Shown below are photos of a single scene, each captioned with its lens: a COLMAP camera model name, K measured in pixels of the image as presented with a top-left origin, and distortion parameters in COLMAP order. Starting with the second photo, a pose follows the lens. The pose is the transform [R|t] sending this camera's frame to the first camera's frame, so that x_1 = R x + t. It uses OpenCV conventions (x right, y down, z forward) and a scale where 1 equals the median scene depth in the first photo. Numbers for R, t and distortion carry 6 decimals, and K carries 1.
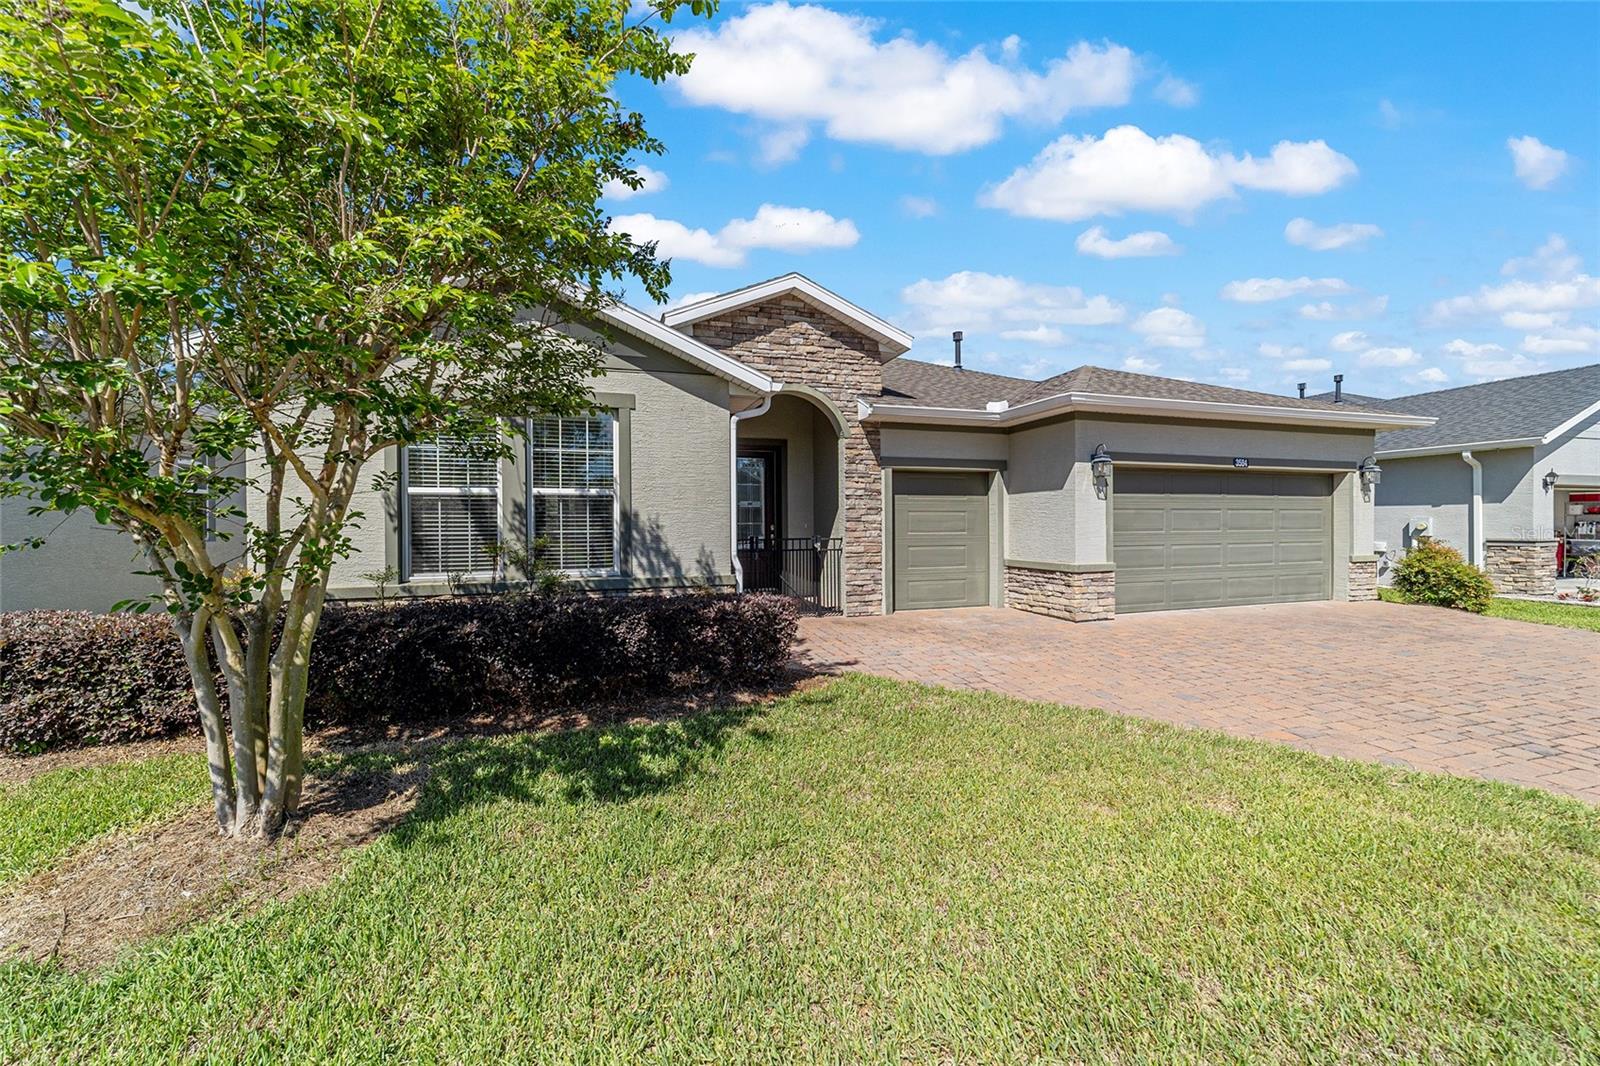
lens RADIAL K [[616.8, 0, 799.5], [0, 616.8, 527.0], [0, 0, 1]] dist [-0.013740, 0.005892]
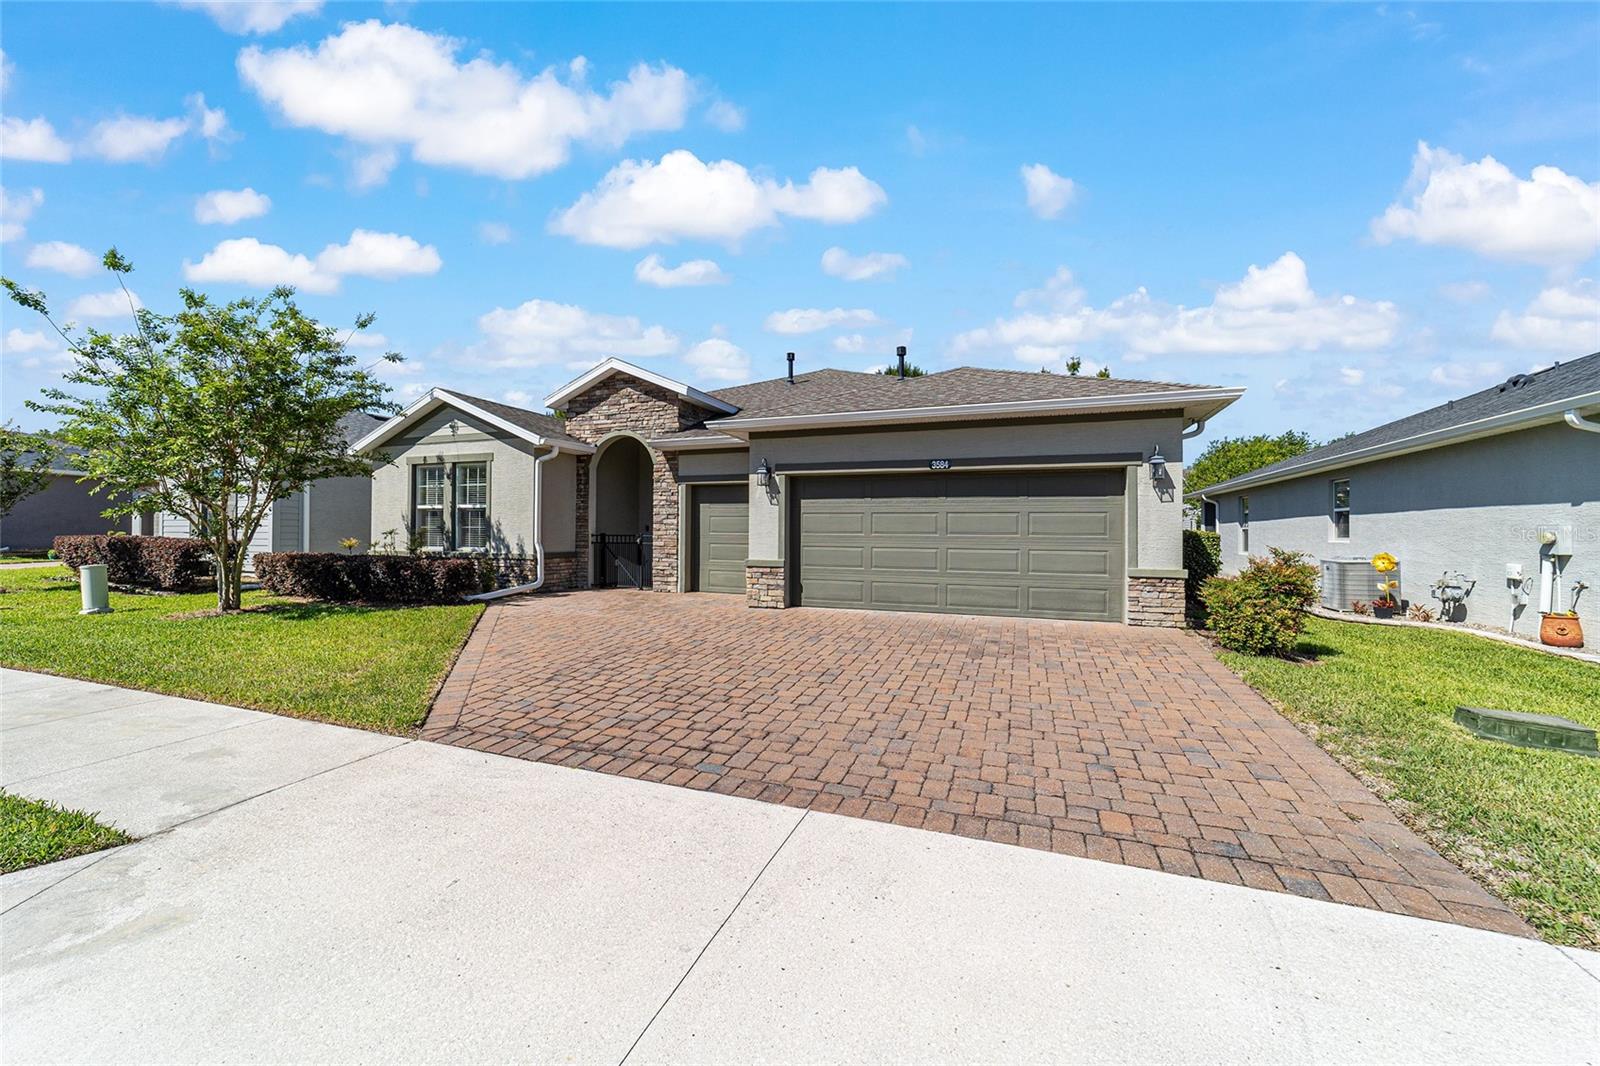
lens RADIAL K [[616.8, 0, 798.6], [0, 616.8, 531.3], [0, 0, 1]] dist [-0.013740, 0.005892]
pose [[0.780080, 0.010789, -0.625586, 1.237416], [-0.015573, 0.999876, -0.002175, 0.006826], [0.625486, 0.011438, 0.780152, 0.111463]]
